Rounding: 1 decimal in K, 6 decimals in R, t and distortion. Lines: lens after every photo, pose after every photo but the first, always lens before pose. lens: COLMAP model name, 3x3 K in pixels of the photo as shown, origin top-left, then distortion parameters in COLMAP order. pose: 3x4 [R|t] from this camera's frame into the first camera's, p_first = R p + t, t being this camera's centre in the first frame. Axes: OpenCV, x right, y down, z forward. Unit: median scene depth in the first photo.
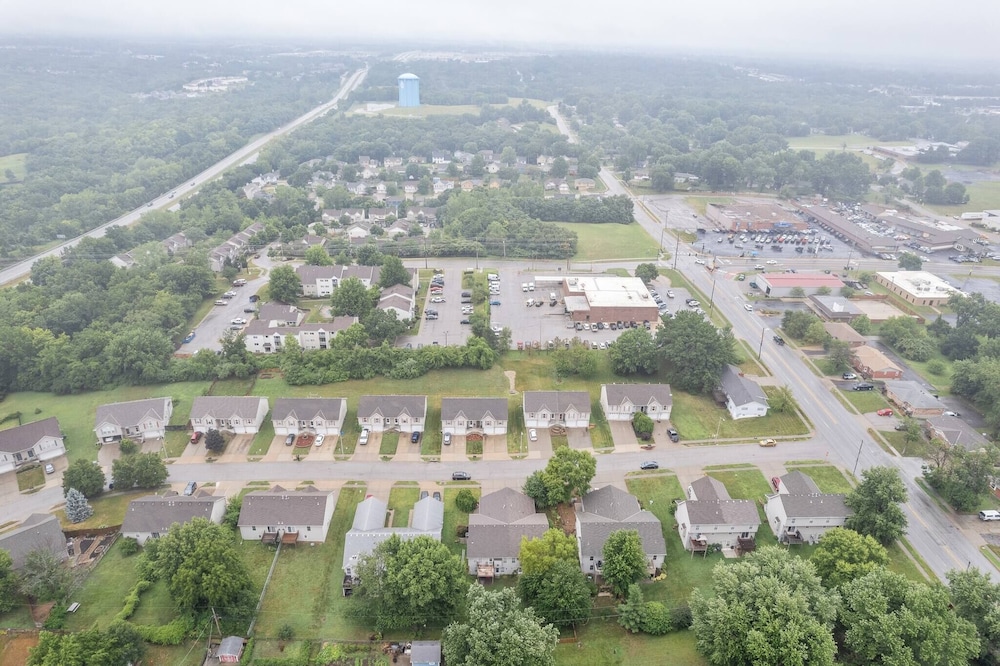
lens RADIAL K [[632.1, 0, 507.4], [0, 632.1, 339.1], [0, 0, 1]] dist [-0.068441, 0.053858]
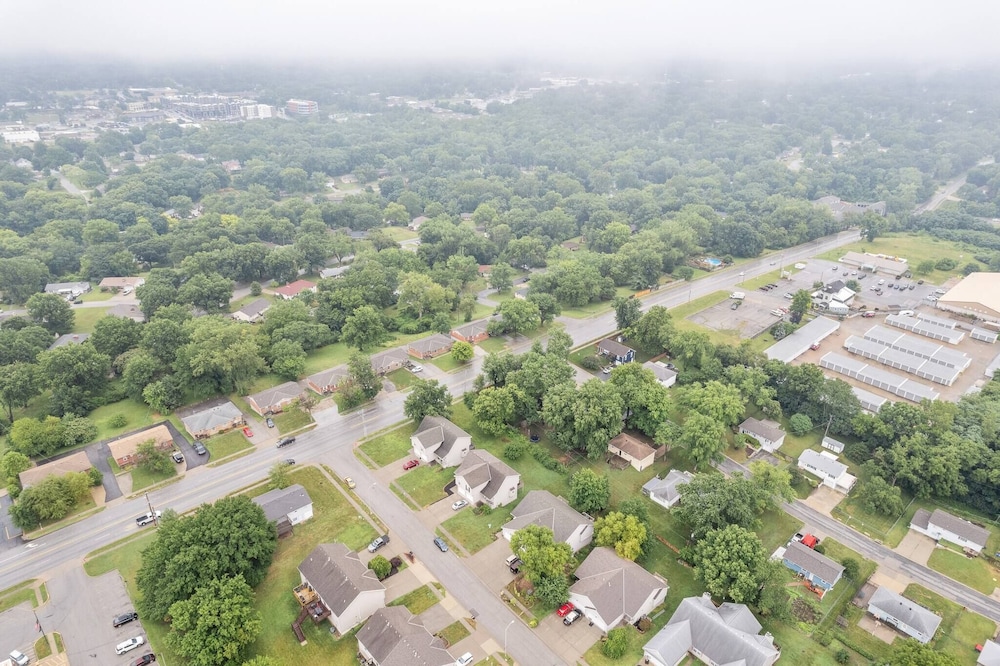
lens RADIAL K [[632.1, 0, 507.4], [0, 632.1, 339.1], [0, 0, 1]] dist [-0.068441, 0.053858]
pose [[-0.648772, -0.353211, 0.674045, -0.255276], [0.319765, 0.677229, 0.662655, -0.415910], [-0.690540, 0.645448, -0.326423, 0.705179]]
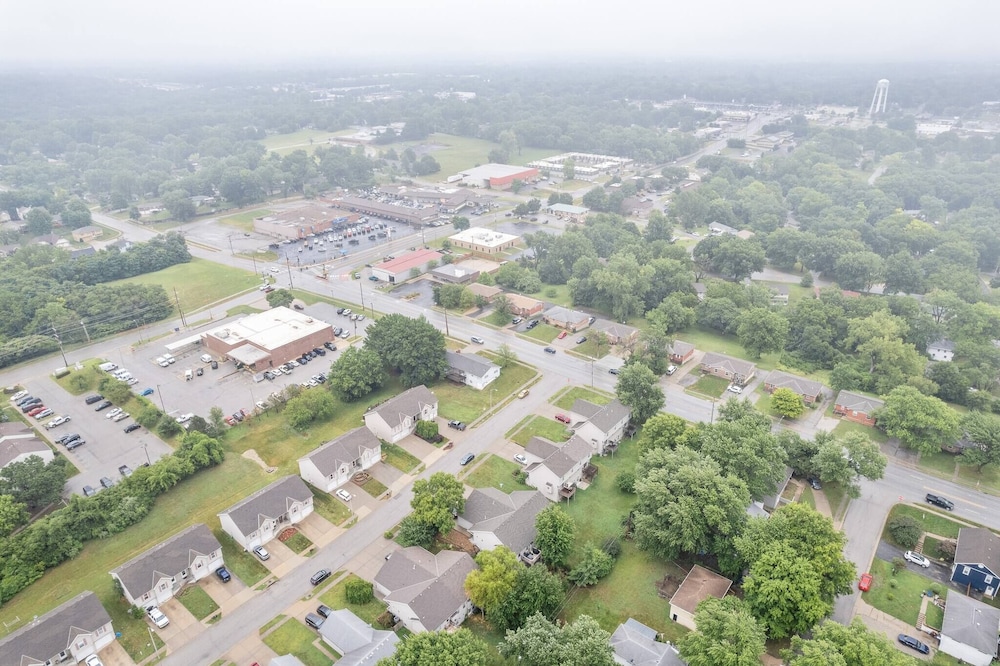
lens RADIAL K [[632.1, 0, 507.4], [0, 632.1, 339.1], [0, 0, 1]] dist [-0.068441, 0.053858]
pose [[0.642141, -0.352619, 0.680672, -0.249759], [0.357509, 0.923206, 0.140991, -0.070560], [-0.678117, 0.152810, 0.718893, 0.121220]]
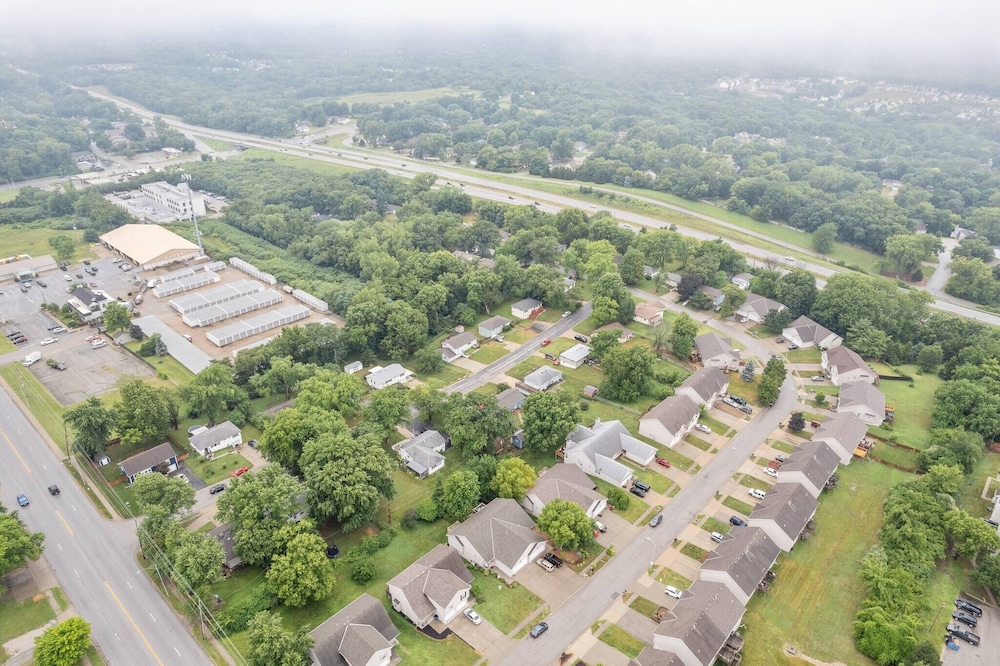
lens RADIAL K [[632.1, 0, 507.4], [0, 632.1, 339.1], [0, 0, 1]] dist [-0.068441, 0.053858]
pose [[-0.689908, 0.310774, -0.653794, 0.449769], [-0.346474, 0.651232, 0.675168, -0.388179], [0.635596, 0.692327, -0.341615, 0.670452]]
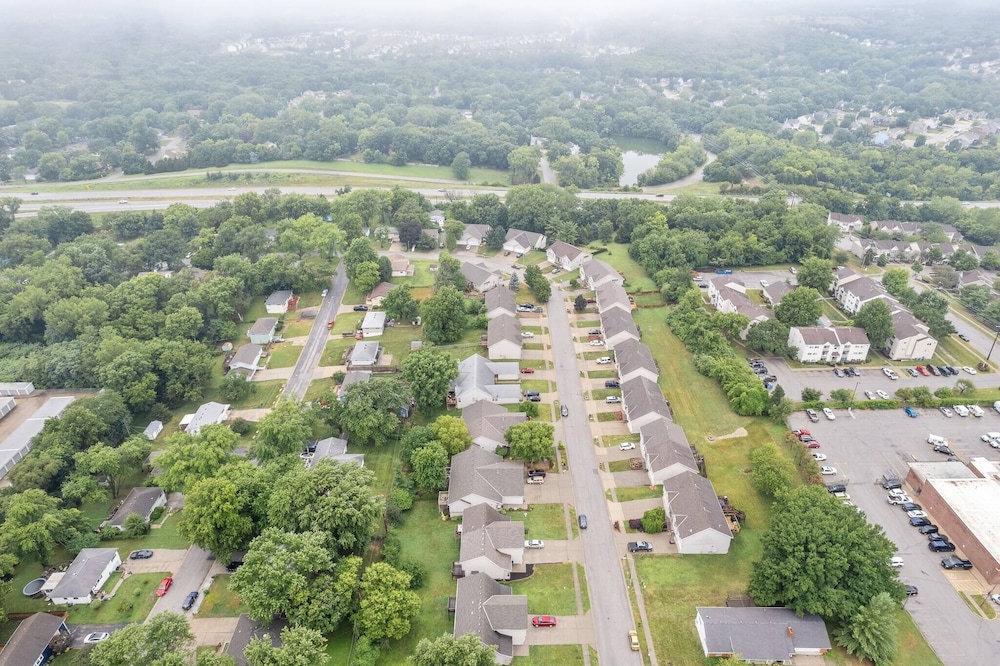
lens RADIAL K [[632.1, 0, 507.4], [0, 632.1, 339.1], [0, 0, 1]] dist [-0.068441, 0.053858]
pose [[-0.017646, 0.493183, -0.869746, 0.613879], [-0.439345, 0.777577, 0.449833, -0.257620], [0.898145, 0.390057, 0.202957, 0.409492]]
